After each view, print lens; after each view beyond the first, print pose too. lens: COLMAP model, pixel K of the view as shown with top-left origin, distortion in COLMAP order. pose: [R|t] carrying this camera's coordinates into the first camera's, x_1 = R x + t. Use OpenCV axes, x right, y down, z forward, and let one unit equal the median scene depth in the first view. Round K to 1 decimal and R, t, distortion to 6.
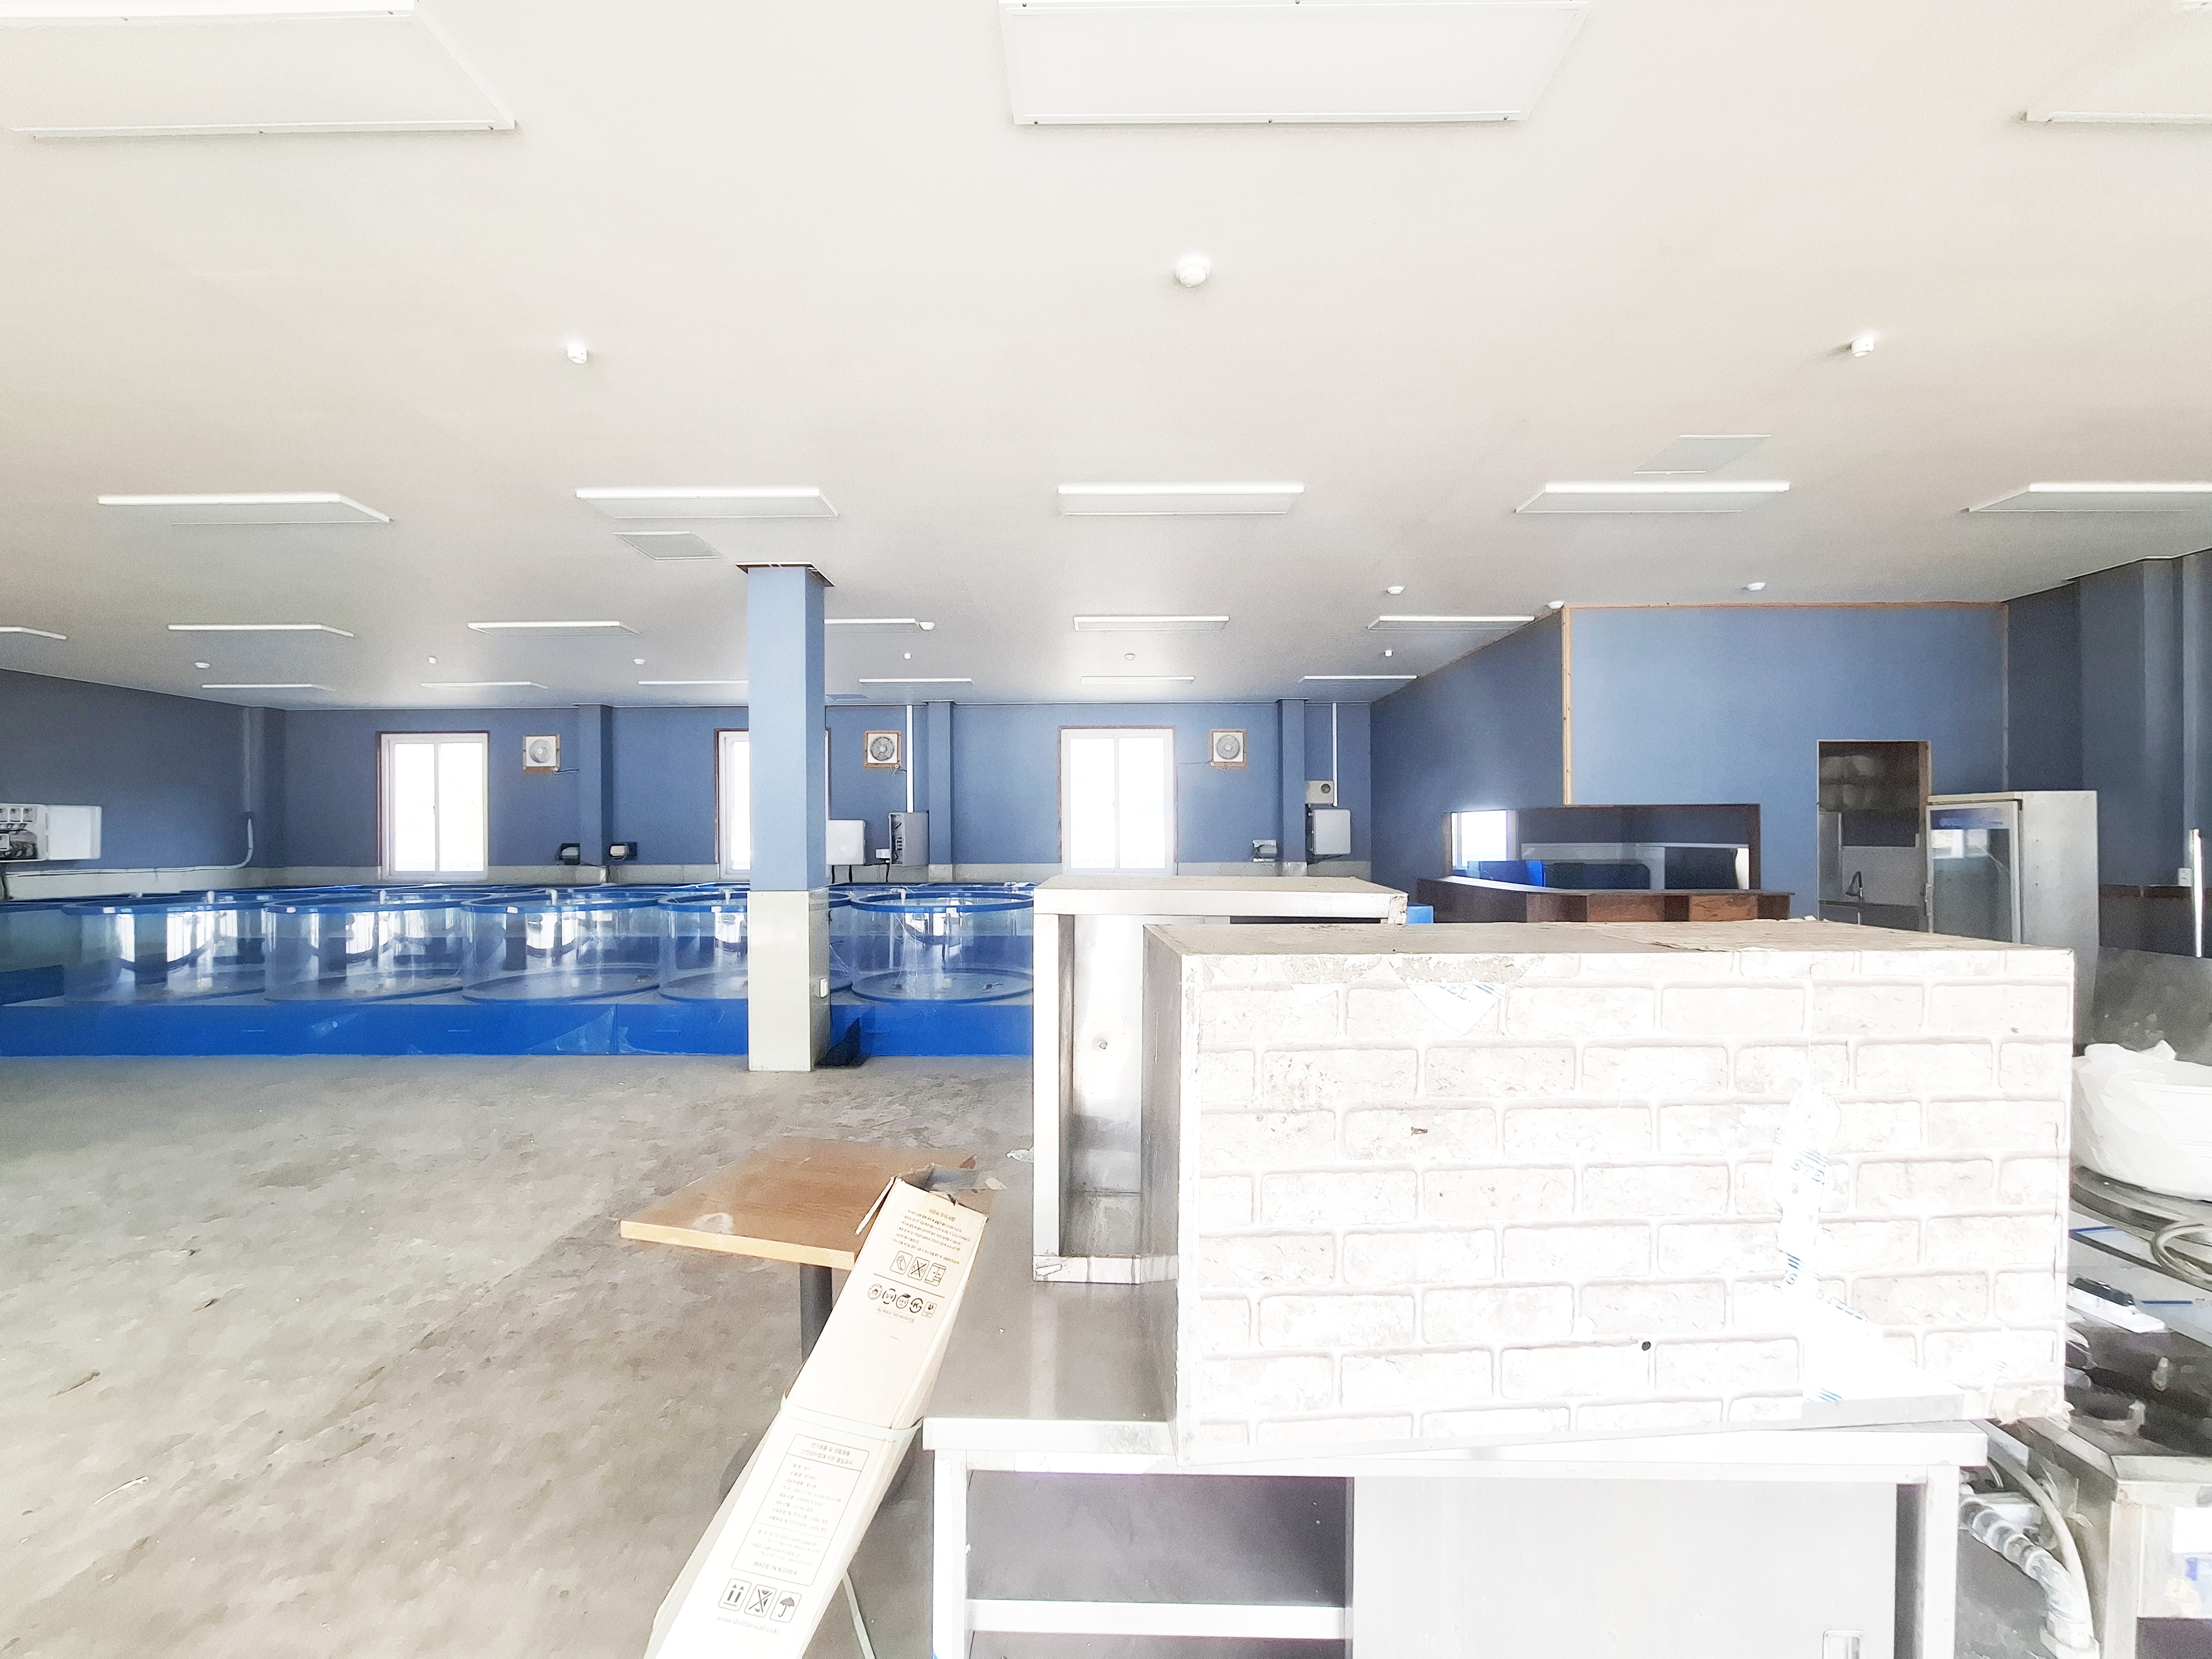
lens RADIAL K [[881.5, 0, 1109.1], [0, 881.5, 841.9], [0, 0, 1]] dist [-0.003270, 0.002368]
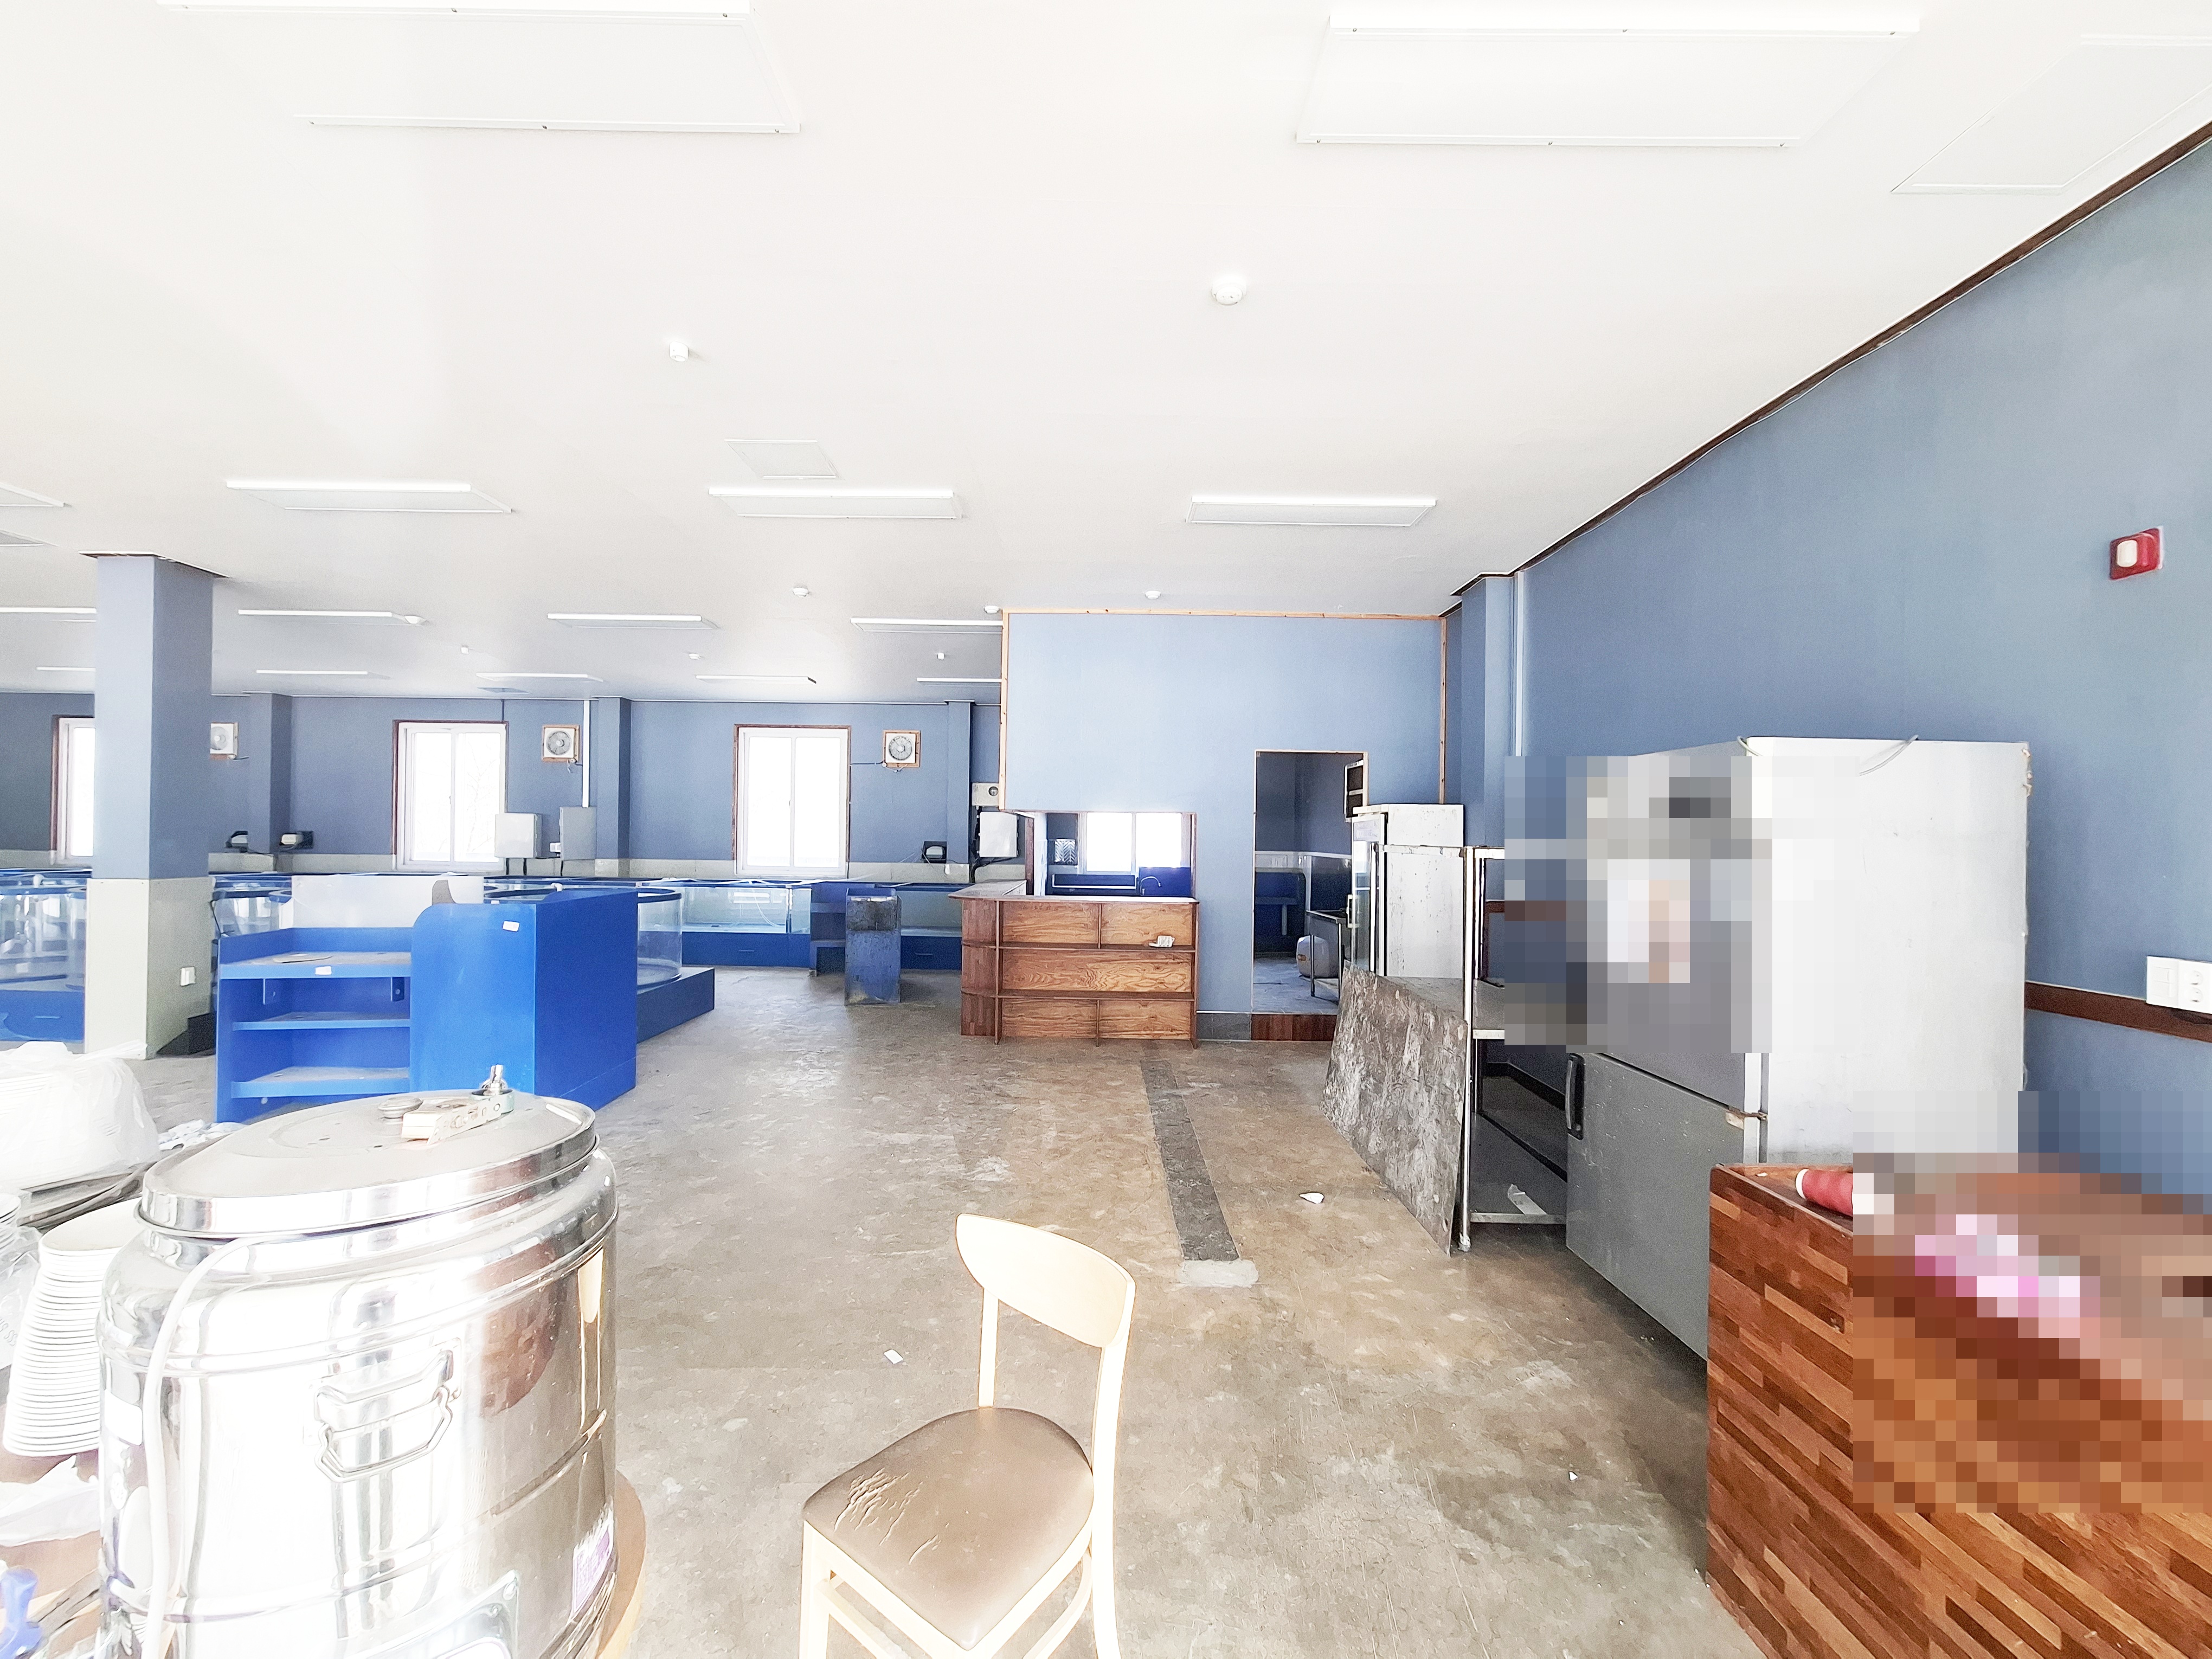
lens RADIAL K [[881.5, 0, 1101.7], [0, 881.5, 831.7], [0, 0, 1]] dist [-0.003270, 0.002368]
pose [[0.999804, 0.019773, -0.001010, 0.374880], [-0.019785, 0.999701, -0.014400, -0.002618], [0.000725, 0.014417, 0.999896, -0.002741]]
